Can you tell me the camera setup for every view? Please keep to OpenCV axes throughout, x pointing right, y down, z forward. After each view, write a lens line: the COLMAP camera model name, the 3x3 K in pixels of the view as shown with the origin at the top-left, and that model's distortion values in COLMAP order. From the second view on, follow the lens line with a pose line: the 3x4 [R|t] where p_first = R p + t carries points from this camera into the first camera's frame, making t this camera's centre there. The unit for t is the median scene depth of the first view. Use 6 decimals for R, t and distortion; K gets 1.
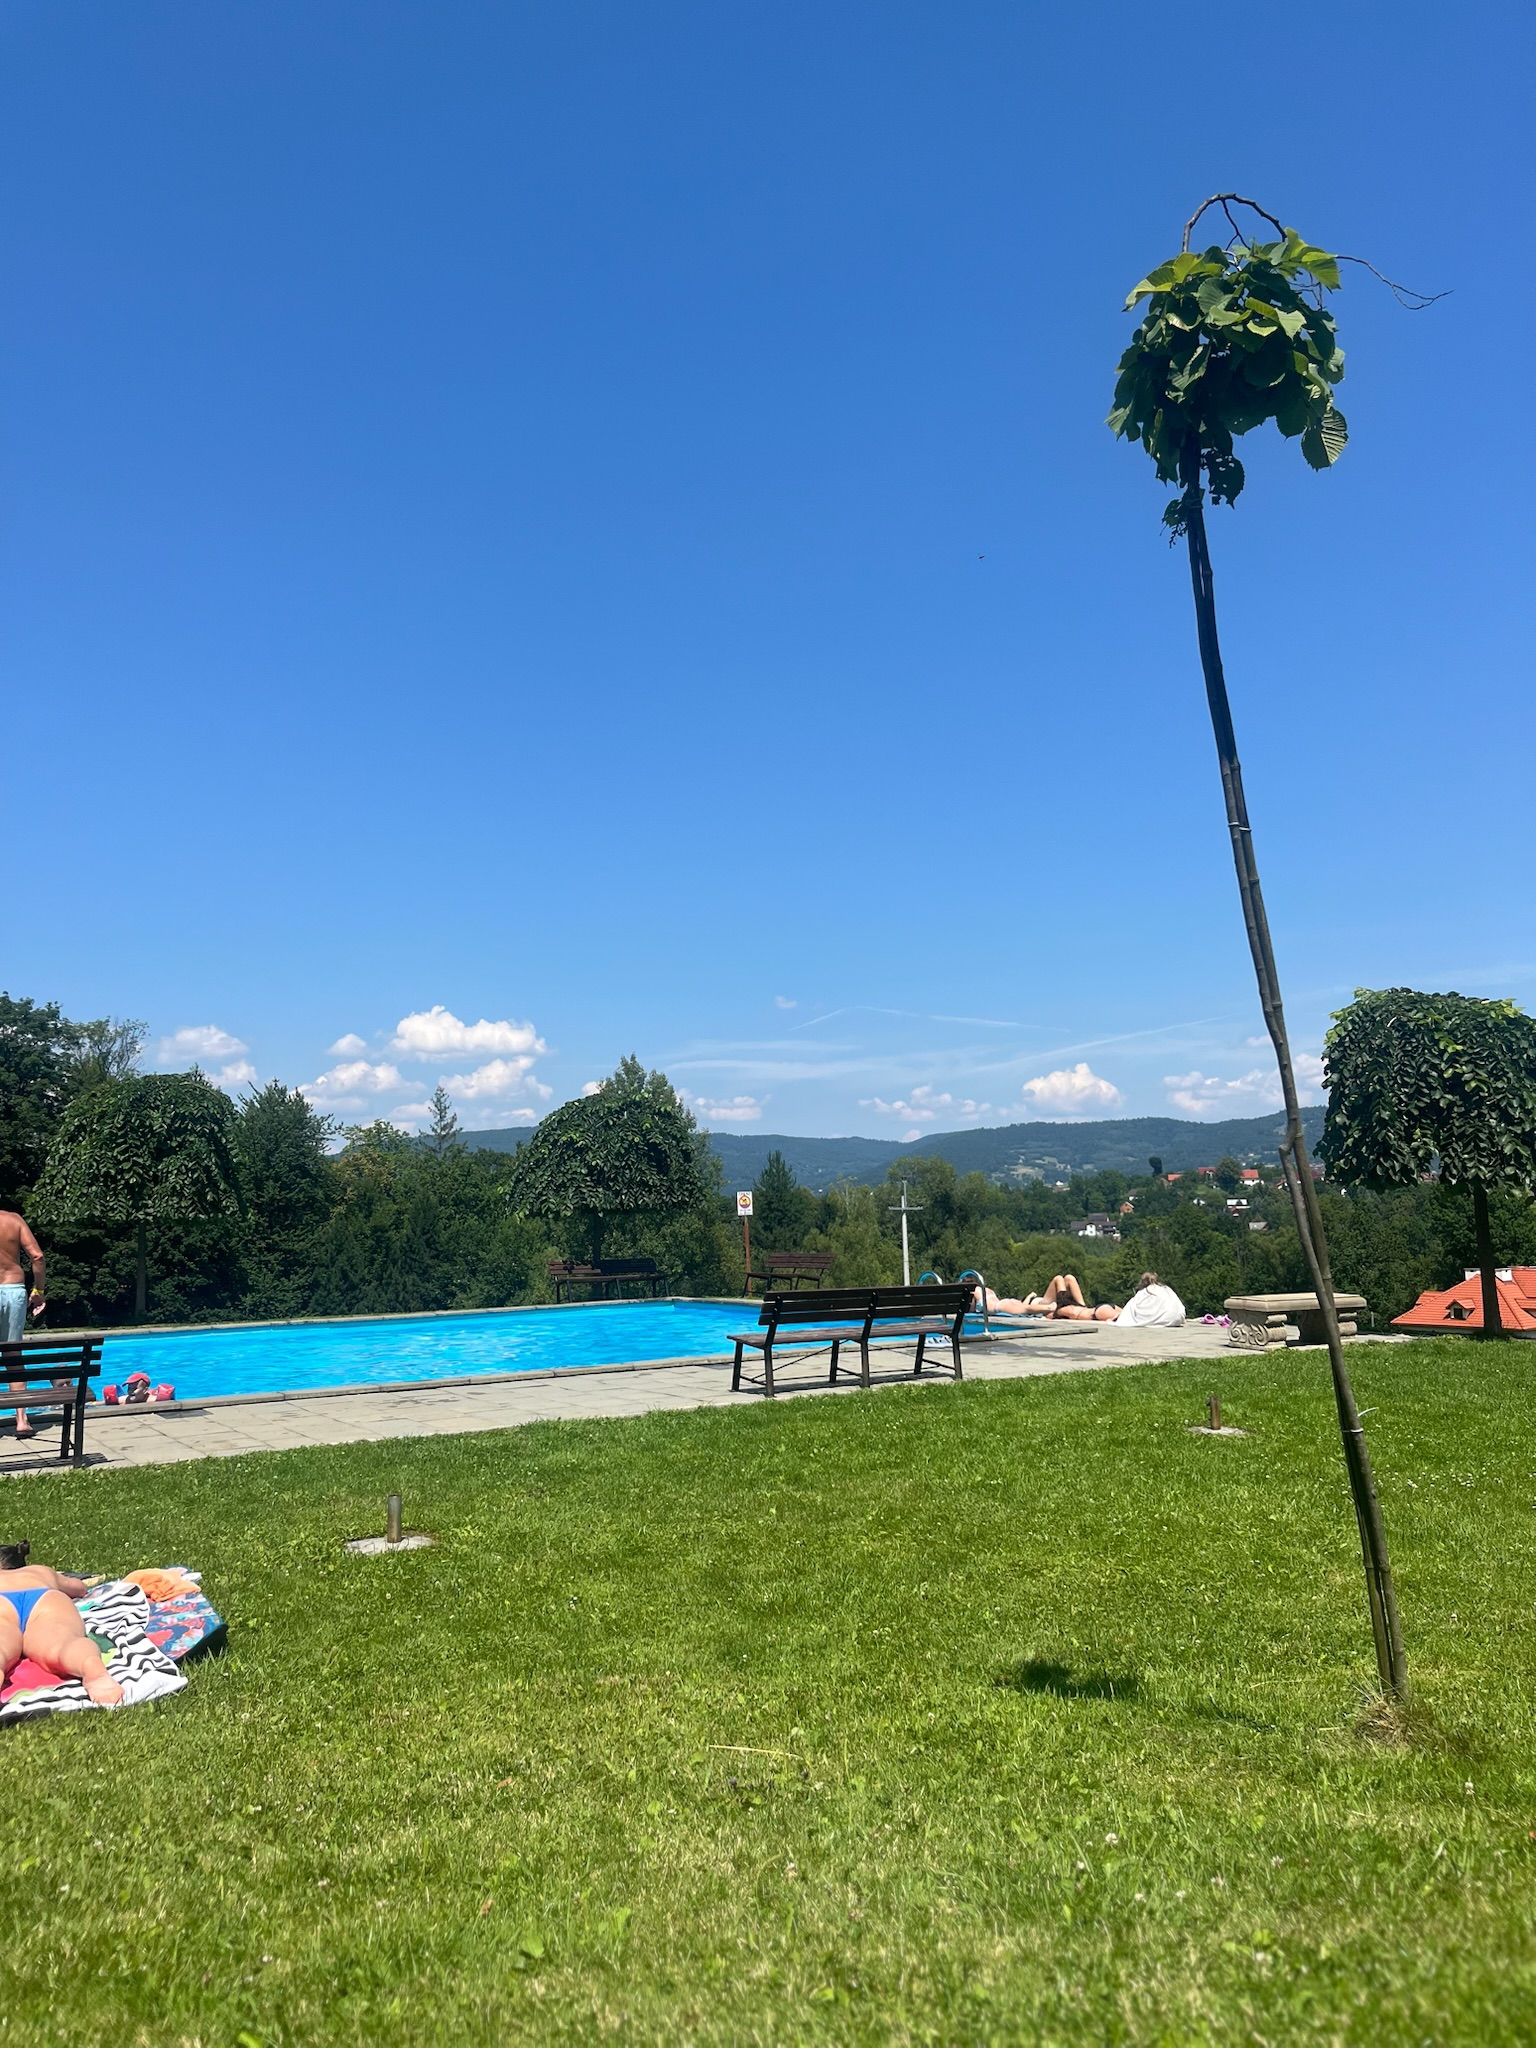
lens RADIAL K [[1487.1, 0, 768.0], [0, 1487.1, 1024.0], [0, 0, 1]] dist [0.004109, -0.005437]
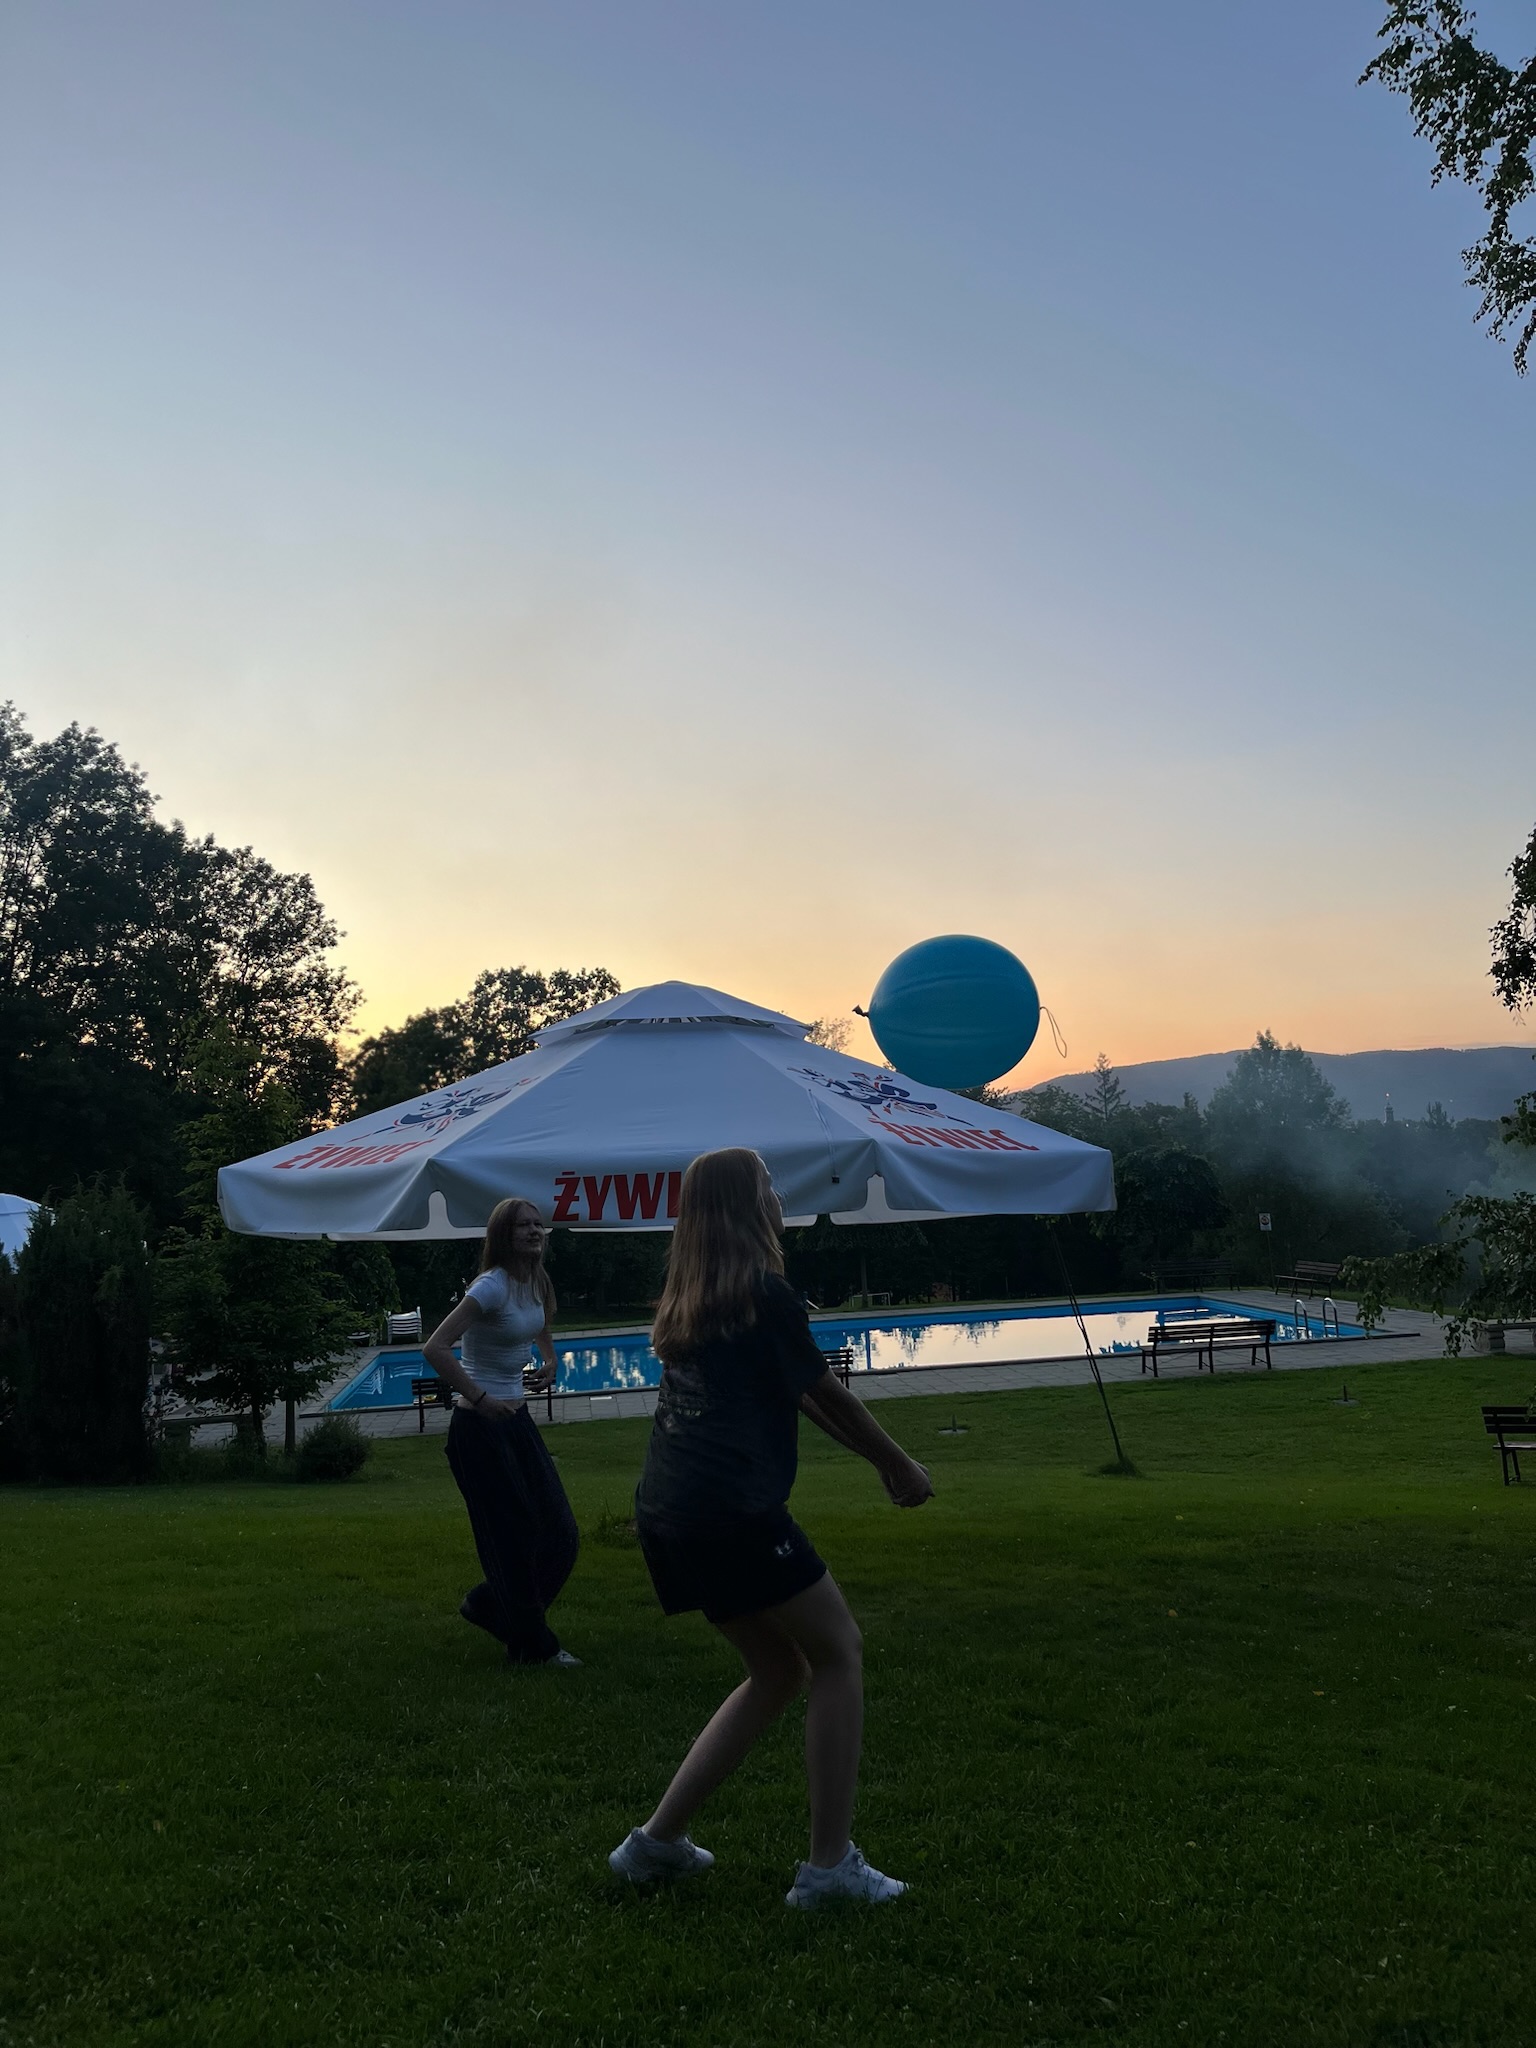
lens RADIAL K [[1484.5, 0, 765.1], [0, 1484.5, 1059.4], [0, 0, 1]] dist [-0.029060, -0.004679]
pose [[0.896185, -0.054253, -0.440351, 0.054909], [0.083686, 0.995351, 0.047683, -0.040467], [0.435717, -0.079584, 0.896558, -0.126505]]
